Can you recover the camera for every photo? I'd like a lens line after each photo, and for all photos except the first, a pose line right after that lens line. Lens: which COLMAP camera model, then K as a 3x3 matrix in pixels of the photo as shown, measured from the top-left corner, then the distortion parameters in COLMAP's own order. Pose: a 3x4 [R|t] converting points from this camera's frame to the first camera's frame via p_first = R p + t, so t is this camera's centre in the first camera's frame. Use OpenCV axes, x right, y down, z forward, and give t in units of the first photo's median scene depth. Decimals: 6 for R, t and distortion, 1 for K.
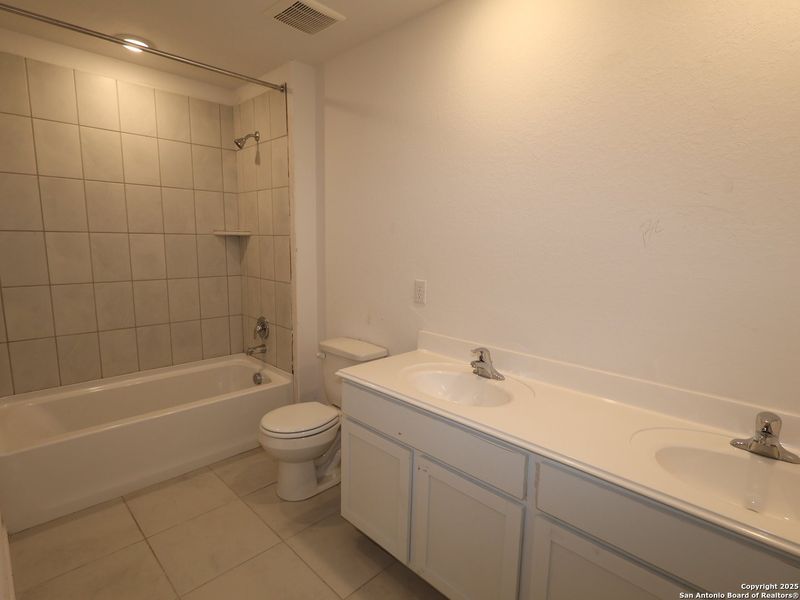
lens RADIAL K [[419.9, 0, 399.9], [0, 419.9, 299.5], [0, 0, 1]] dist [-0.023736, -0.001485]
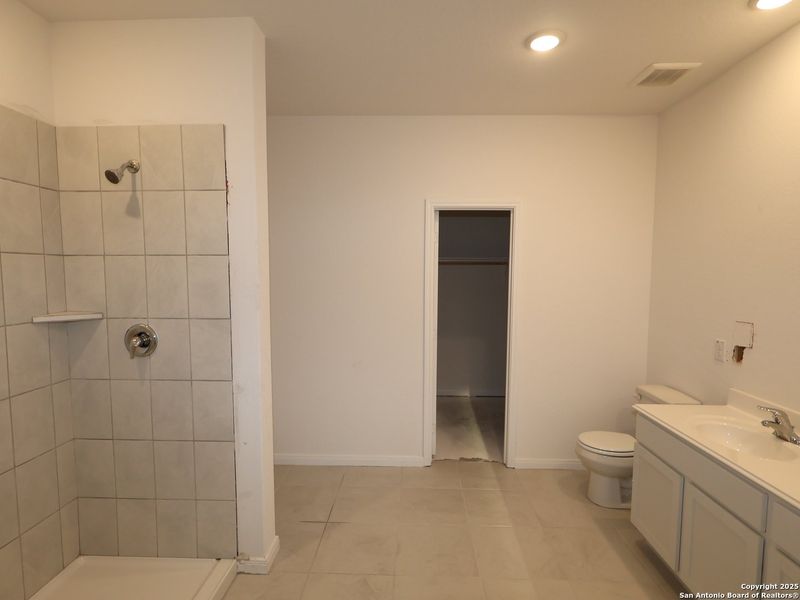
lens RADIAL K [[419.9, 0, 393.1], [0, 419.9, 297.7], [0, 0, 1]] dist [-0.023736, -0.001485]
pose [[0.665304, 0.021866, -0.746252, 0.313662], [-0.094800, 0.993954, -0.055393, -0.021582], [0.740529, 0.107598, 0.663354, -0.461235]]
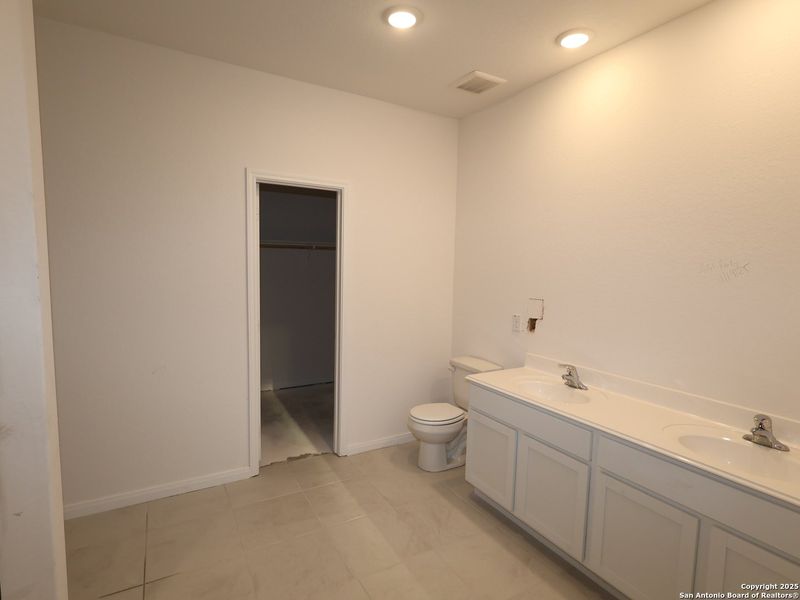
lens RADIAL K [[419.9, 0, 405.7], [0, 419.9, 300.1], [0, 0, 1]] dist [-0.023736, -0.001485]
pose [[0.966466, 0.017297, -0.256210, 0.016087], [-0.033250, 0.997759, -0.058064, -0.004969], [0.254632, 0.064636, 0.964876, -0.498154]]
